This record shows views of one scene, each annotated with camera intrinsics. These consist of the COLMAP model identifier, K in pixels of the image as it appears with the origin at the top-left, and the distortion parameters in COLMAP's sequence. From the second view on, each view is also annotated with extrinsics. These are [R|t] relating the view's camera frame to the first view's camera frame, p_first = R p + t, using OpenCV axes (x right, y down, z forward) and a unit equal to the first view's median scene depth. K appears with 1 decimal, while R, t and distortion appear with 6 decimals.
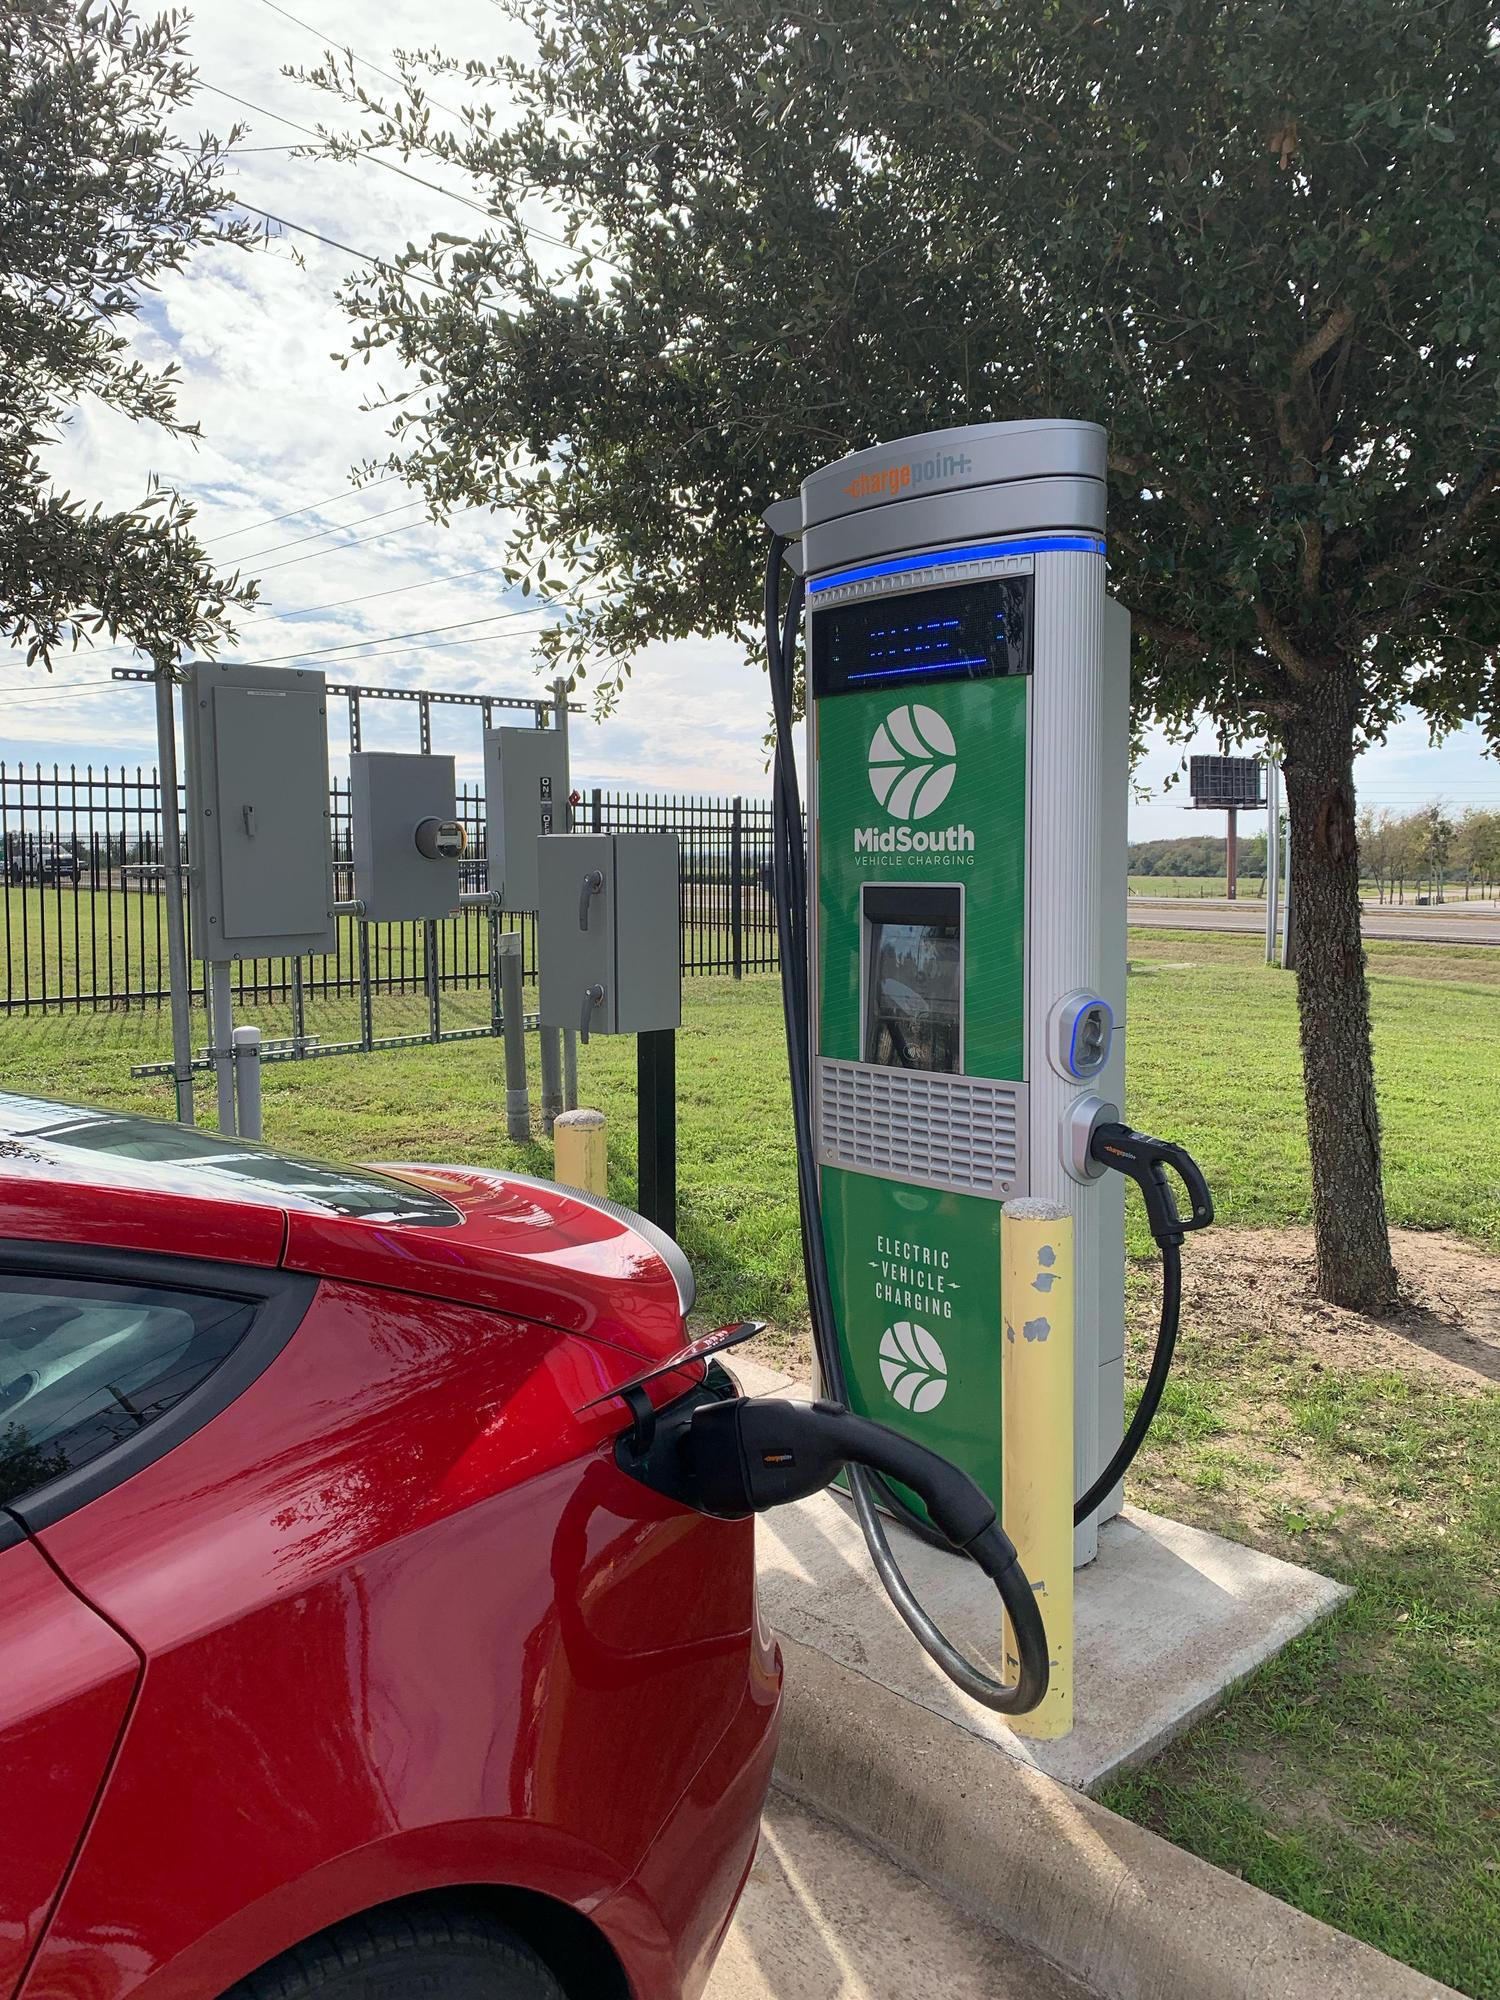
lens RADIAL K [[1419.9, 0, 750.0], [0, 1419.9, 1000.0], [0, 0, 1]] dist [0.000077, -0.059190]
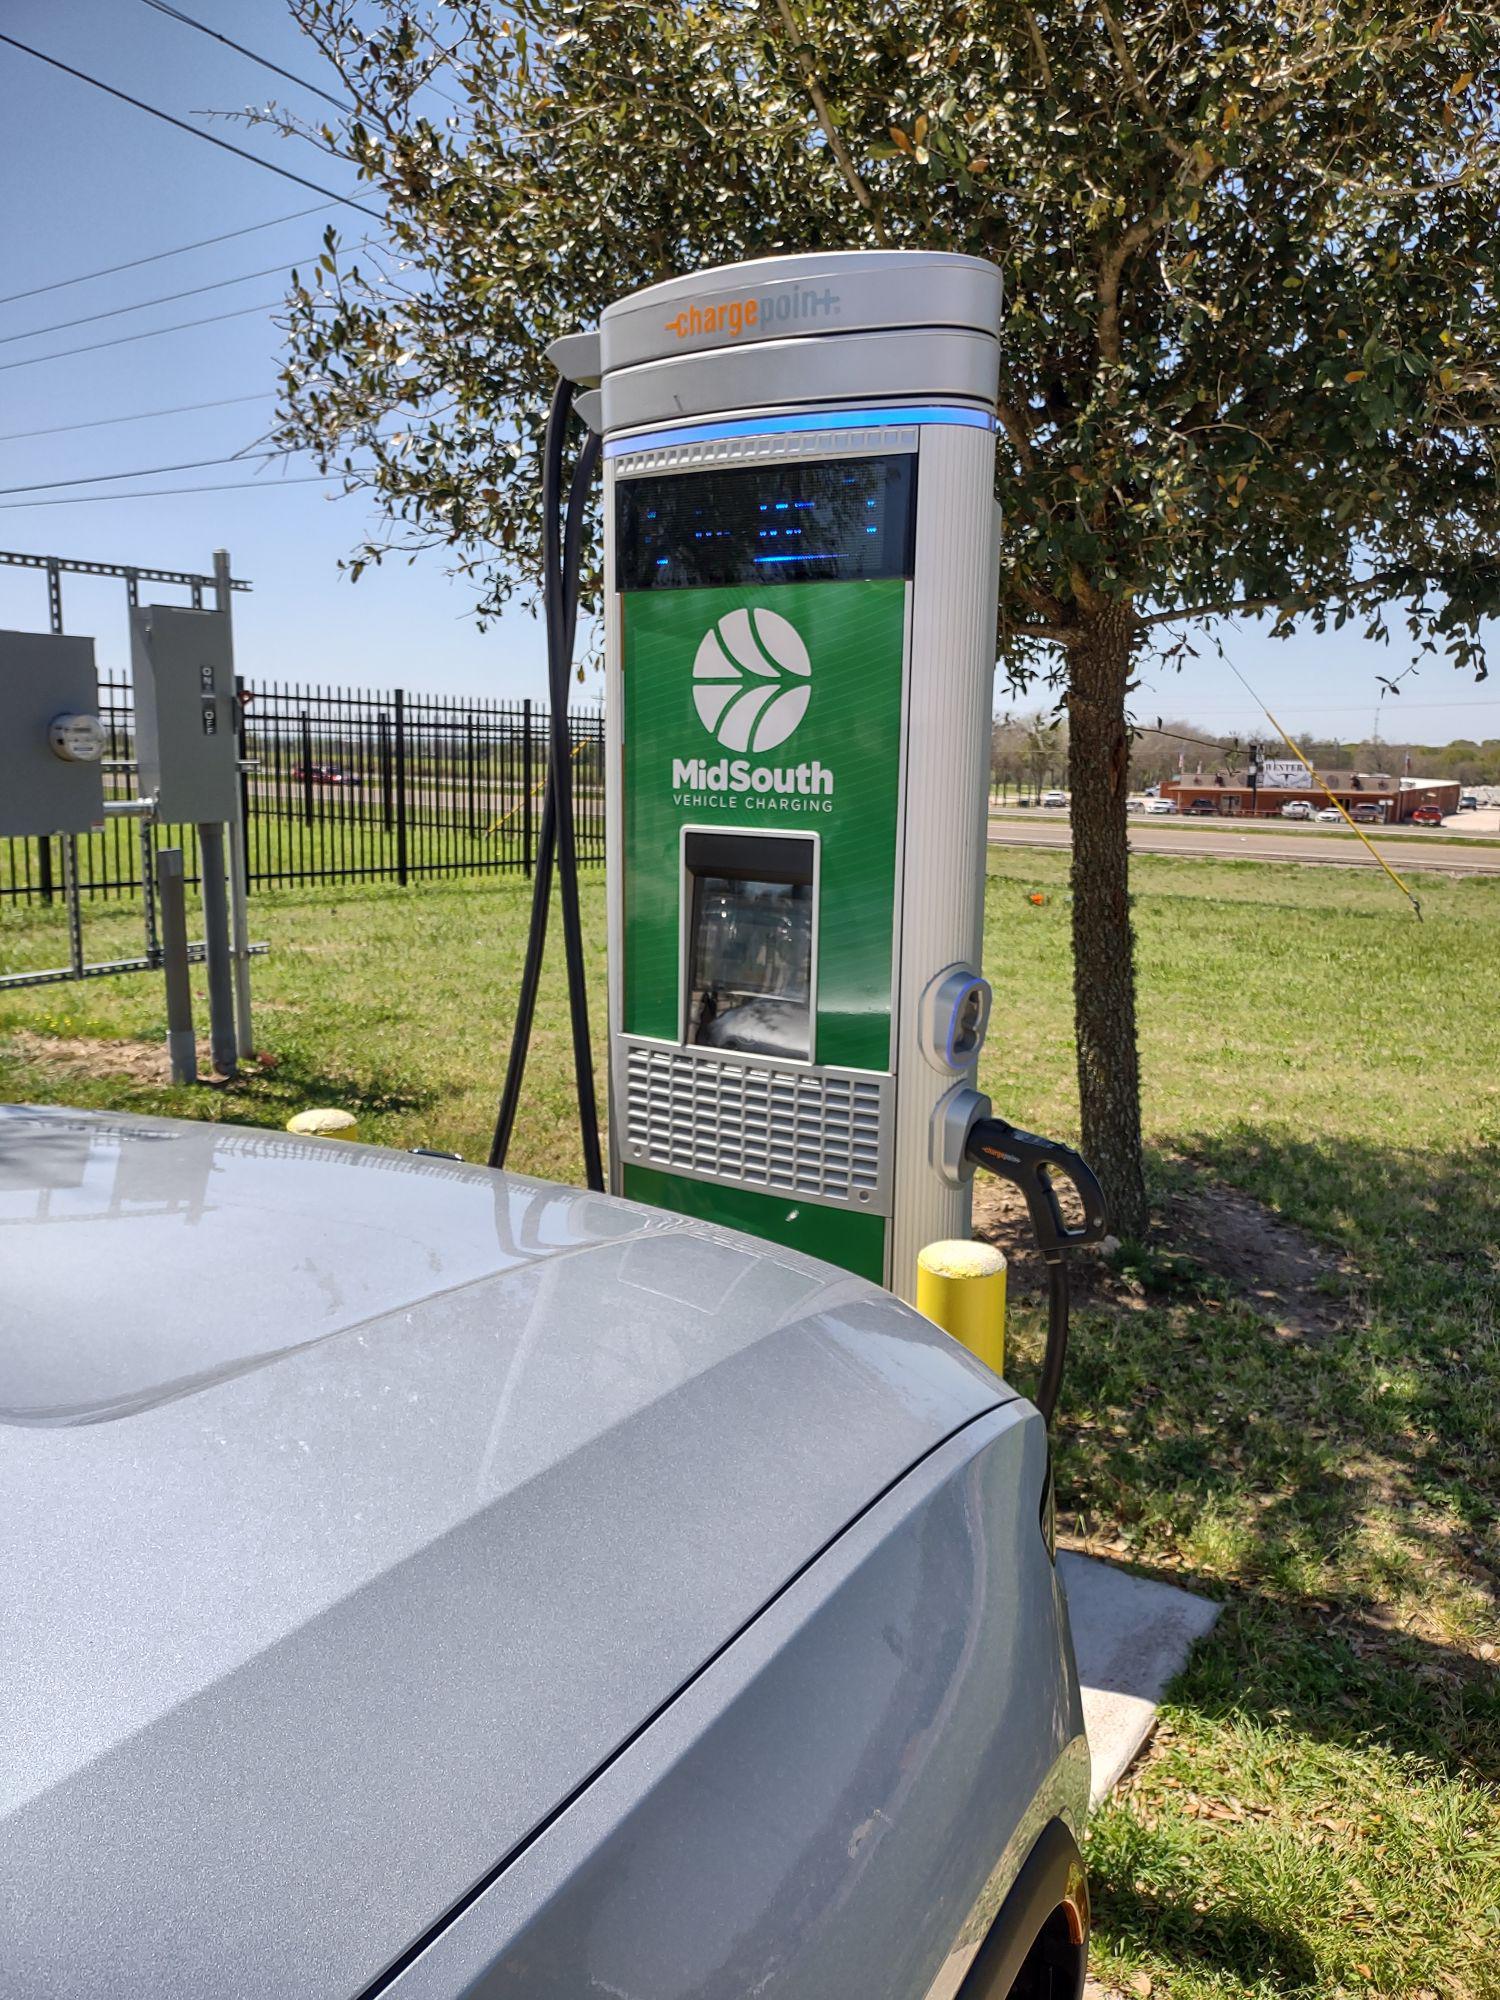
lens RADIAL K [[1419.9, 0, 750.0], [0, 1419.9, 1000.0], [0, 0, 1]] dist [0.000077, -0.059190]
pose [[0.970630, -0.014043, 0.240168, -0.070113], [-0.002882, 0.997545, 0.069973, -0.035154], [-0.240561, -0.068610, 0.968206, 0.167870]]
